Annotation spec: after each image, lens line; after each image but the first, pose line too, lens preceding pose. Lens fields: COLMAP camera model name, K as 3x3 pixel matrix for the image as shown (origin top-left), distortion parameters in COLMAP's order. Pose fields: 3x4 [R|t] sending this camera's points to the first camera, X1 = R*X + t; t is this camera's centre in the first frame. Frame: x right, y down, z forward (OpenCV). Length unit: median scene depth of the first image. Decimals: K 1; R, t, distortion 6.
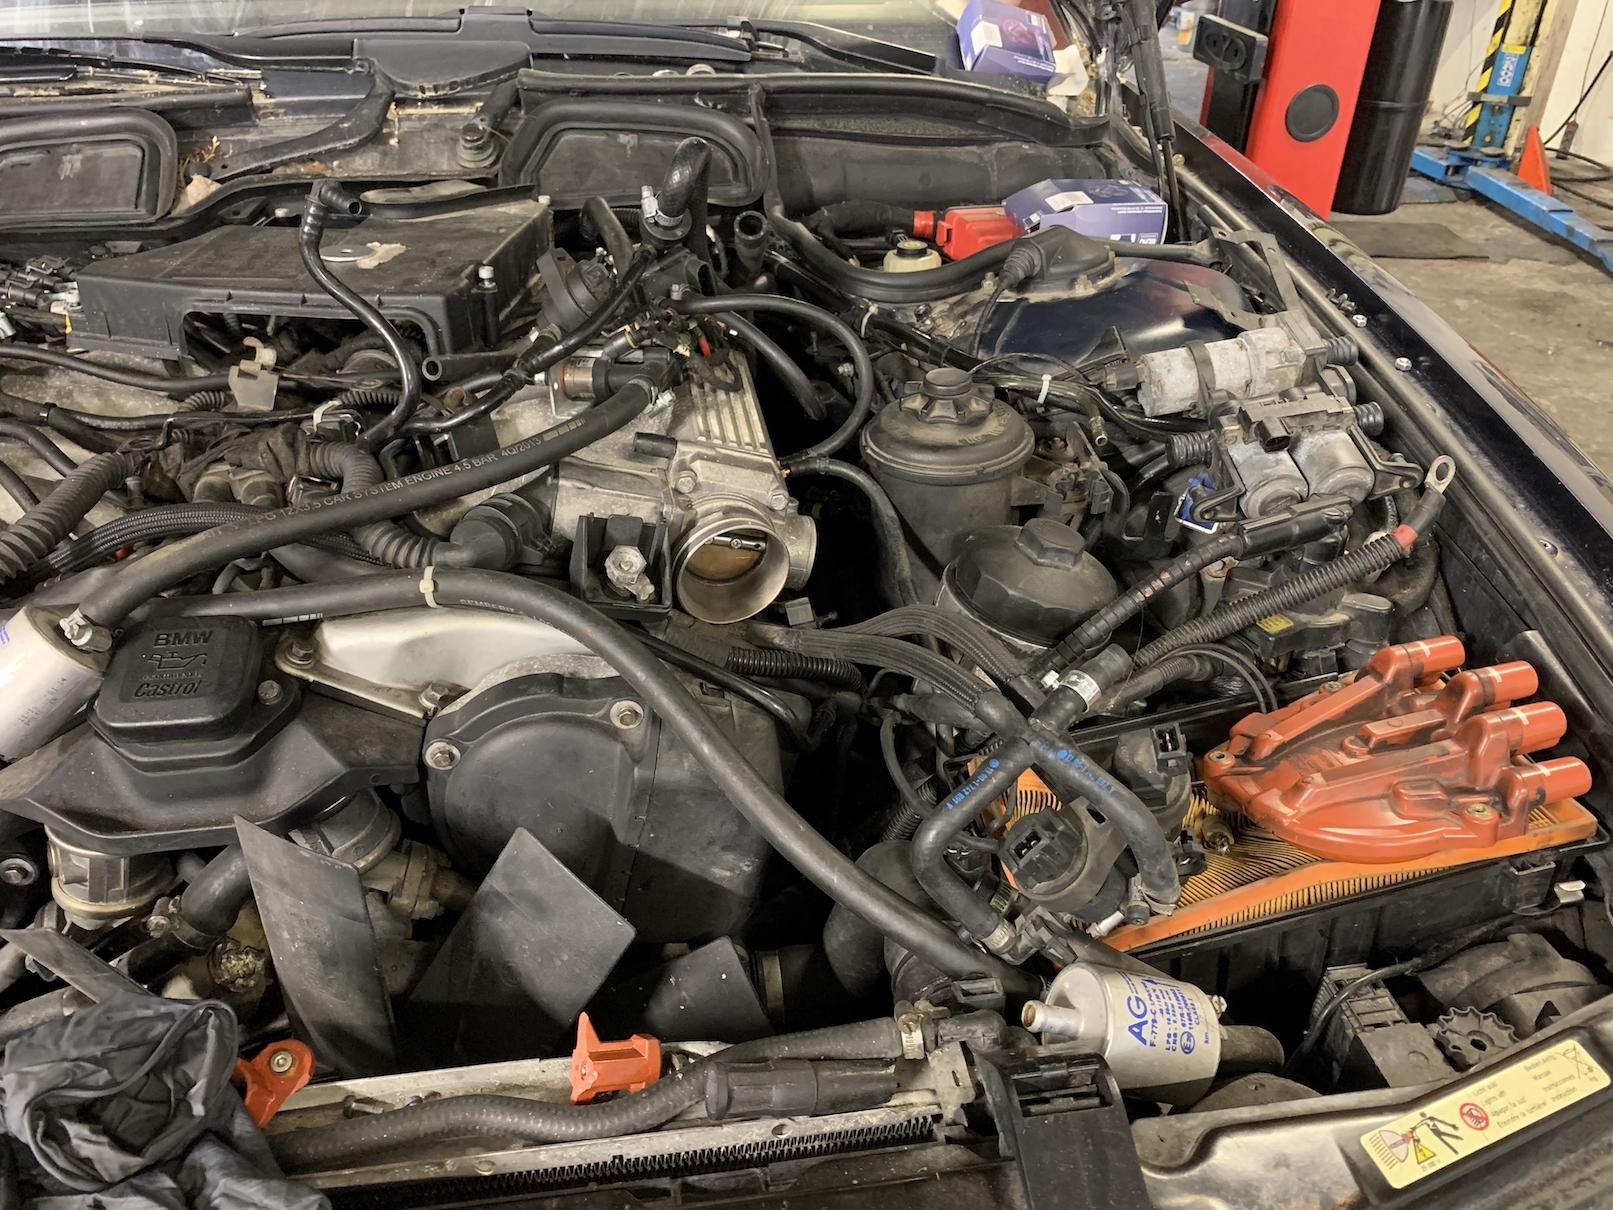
lens RADIAL K [[1224.2, 0, 806.5], [0, 1224.2, 605.0], [0, 0, 1]] dist [0.007887, -0.020402]
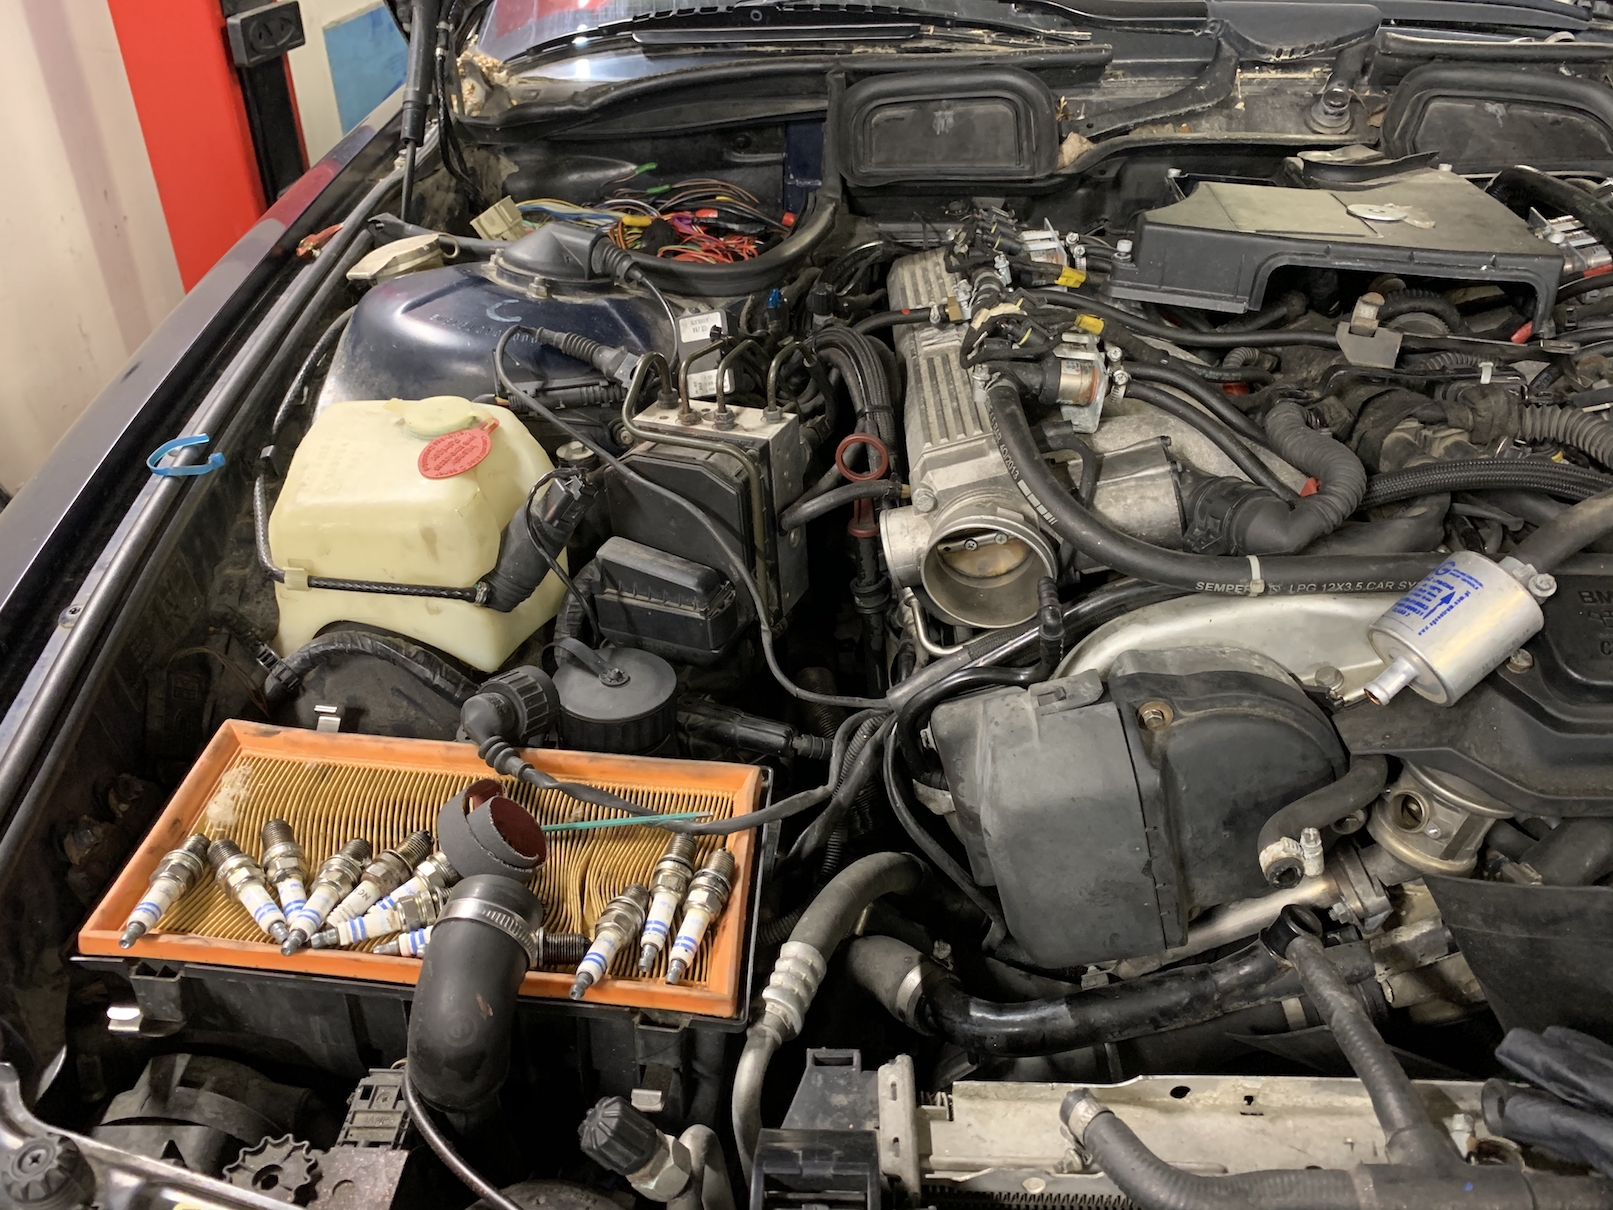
lens RADIAL K [[1224.2, 0, 806.5], [0, 1224.2, 605.0], [0, 0, 1]] dist [0.007887, -0.020402]
pose [[0.987861, 0.073540, -0.136828, -0.746439], [-0.072919, 0.997292, 0.009551, 0.051957], [0.137160, 0.000542, 0.990549, -0.025692]]
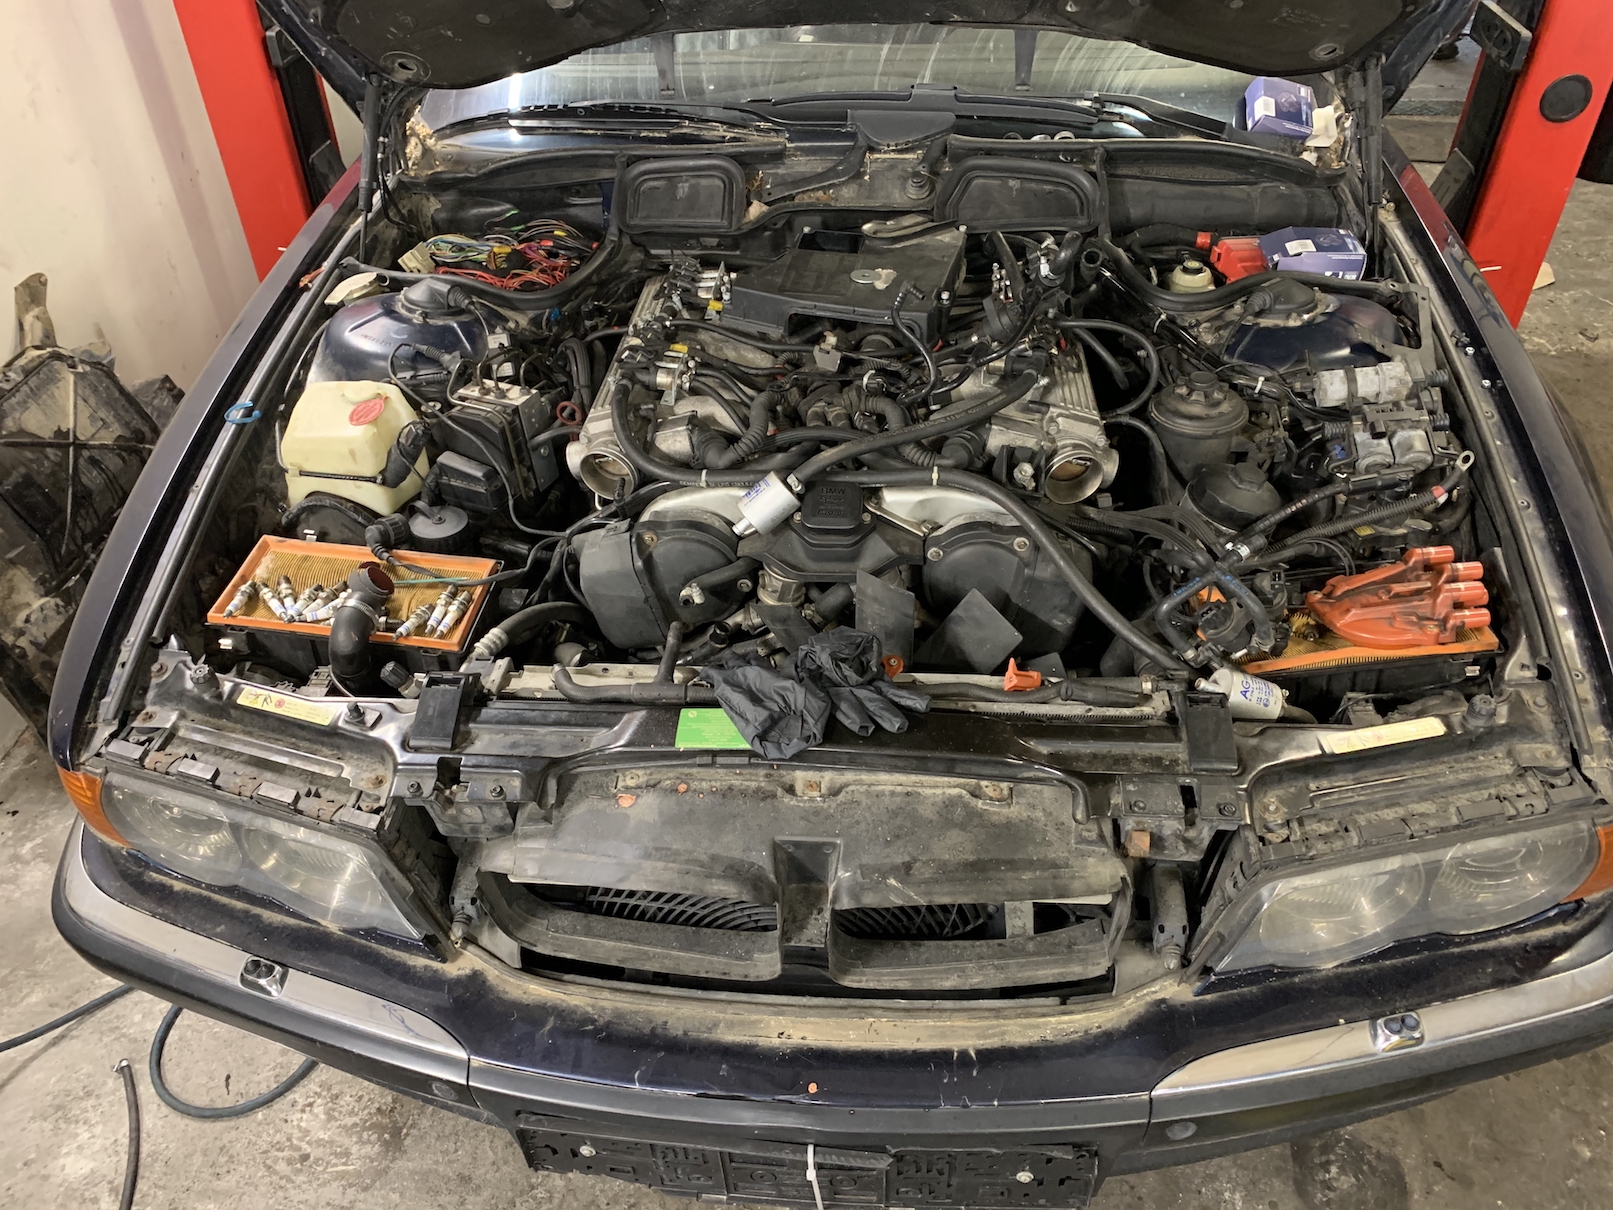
lens RADIAL K [[1224.2, 0, 806.5], [0, 1224.2, 605.0], [0, 0, 1]] dist [0.007887, -0.020402]
pose [[0.978142, 0.107140, -0.178213, -0.098885], [-0.085020, 0.988194, 0.127451, -0.035950], [0.189764, -0.109514, 0.975703, -0.921277]]
